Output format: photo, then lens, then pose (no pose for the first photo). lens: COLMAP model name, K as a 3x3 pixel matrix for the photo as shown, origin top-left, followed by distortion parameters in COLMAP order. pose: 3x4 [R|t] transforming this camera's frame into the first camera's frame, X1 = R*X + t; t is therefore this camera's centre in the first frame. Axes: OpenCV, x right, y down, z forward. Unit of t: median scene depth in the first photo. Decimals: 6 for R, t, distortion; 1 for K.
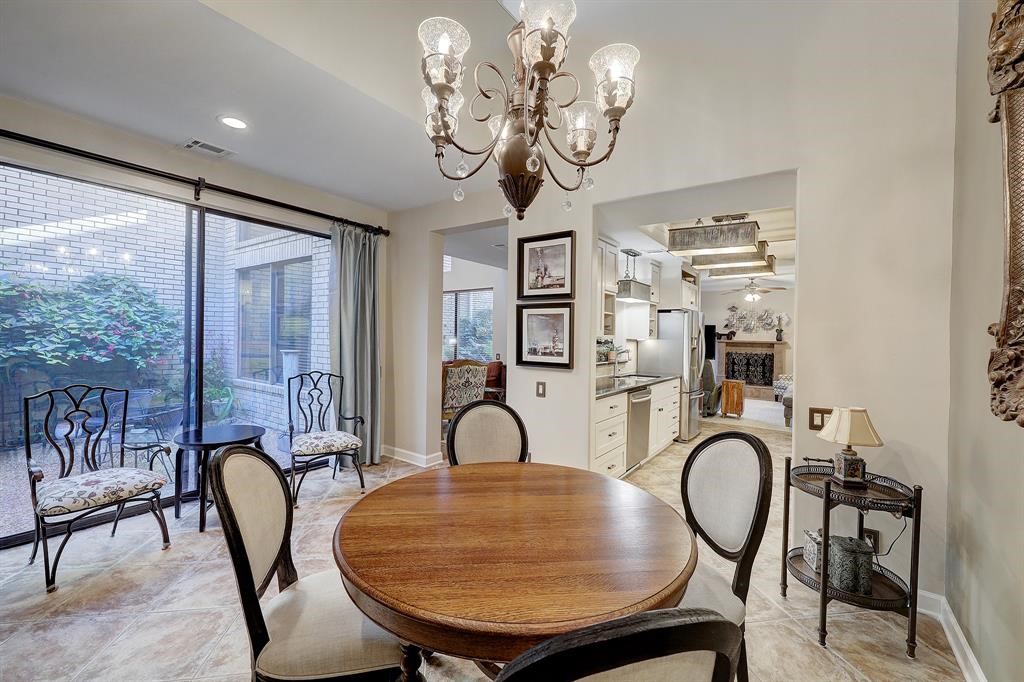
lens RADIAL K [[409.4, 0, 508.9], [0, 409.4, 343.3], [0, 0, 1]] dist [-0.004515, -0.000518]
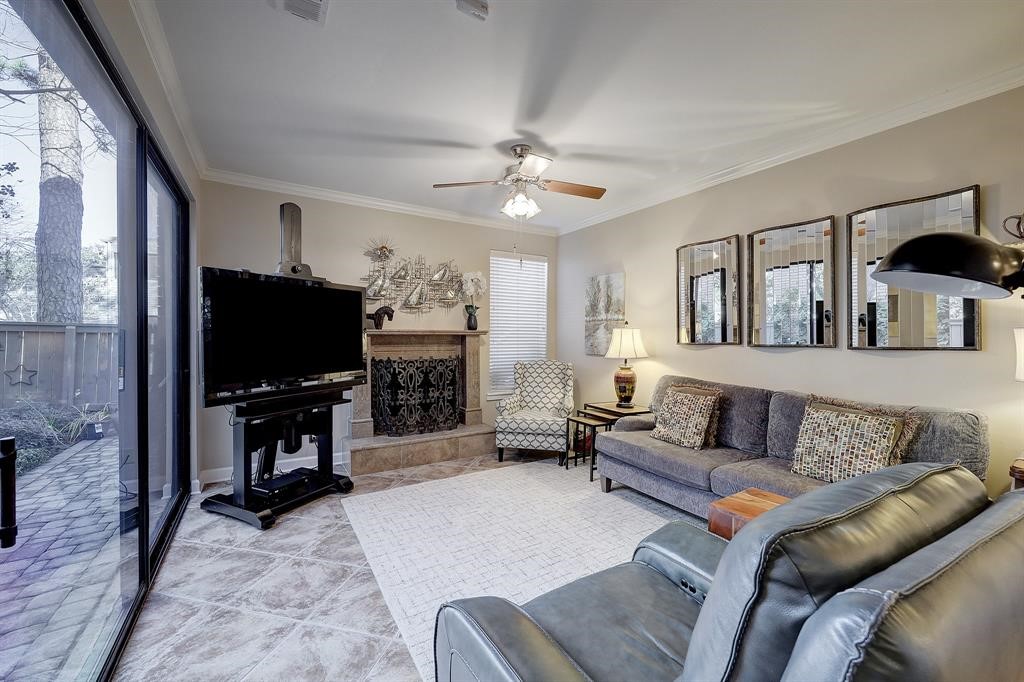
lens RADIAL K [[409.4, 0, 513.6], [0, 409.4, 337.0], [0, 0, 1]] dist [-0.004515, -0.000518]
pose [[0.371101, -0.021244, 0.928349, 0.399834], [0.025463, 0.999595, 0.012696, -0.003250], [-0.928243, 0.018927, 0.371492, 1.346688]]
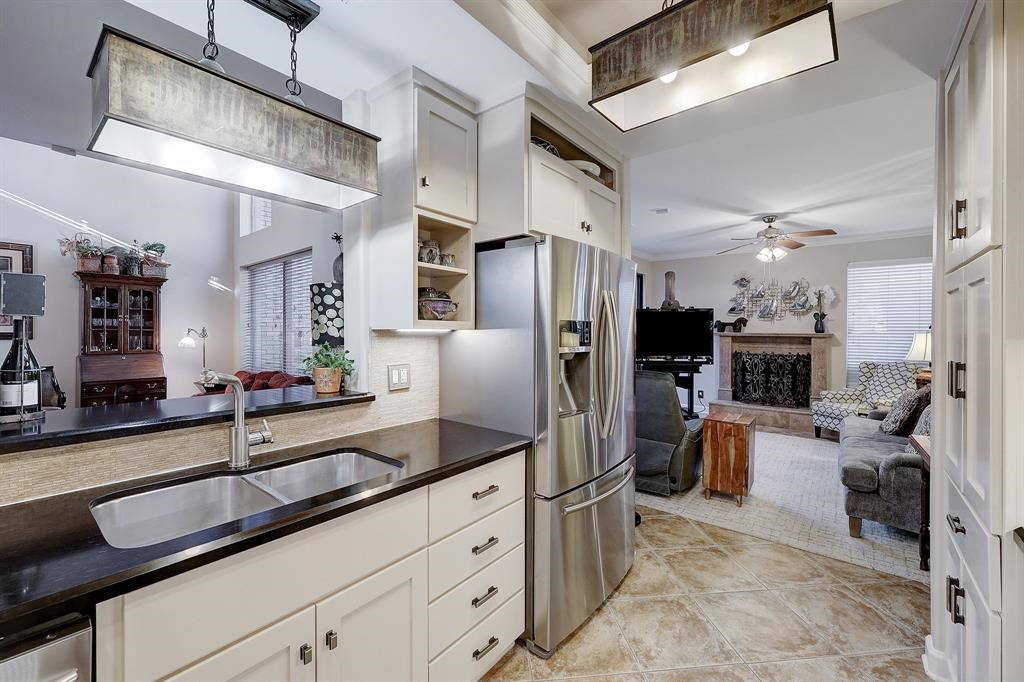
lens RADIAL K [[409.4, 0, 522.0], [0, 409.4, 334.7], [0, 0, 1]] dist [-0.004515, -0.000518]
pose [[0.999485, -0.011019, -0.030150, 0.425877], [0.010688, 0.999881, -0.011123, -0.001668], [0.030269, 0.010795, 0.999483, 0.679299]]
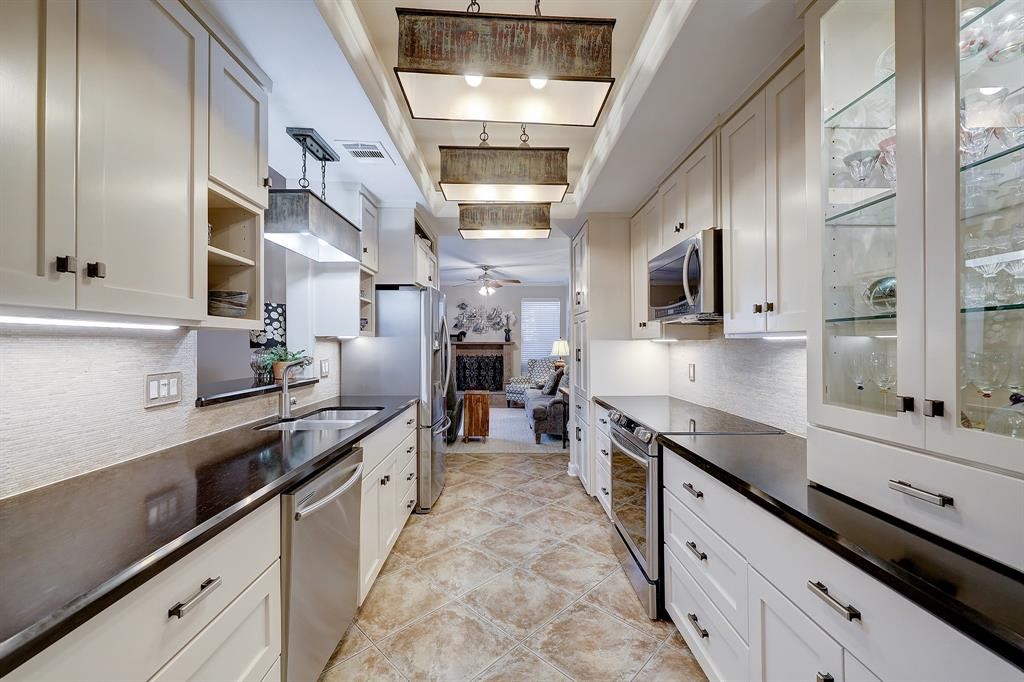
lens RADIAL K [[409.4, 0, 510.9], [0, 409.4, 339.5], [0, 0, 1]] dist [-0.004515, -0.000518]
pose [[0.789527, -0.011177, 0.613614, 0.168401], [0.026493, 0.999523, -0.015882, 0.007978], [-0.613144, 0.028795, 0.789446, 0.453938]]
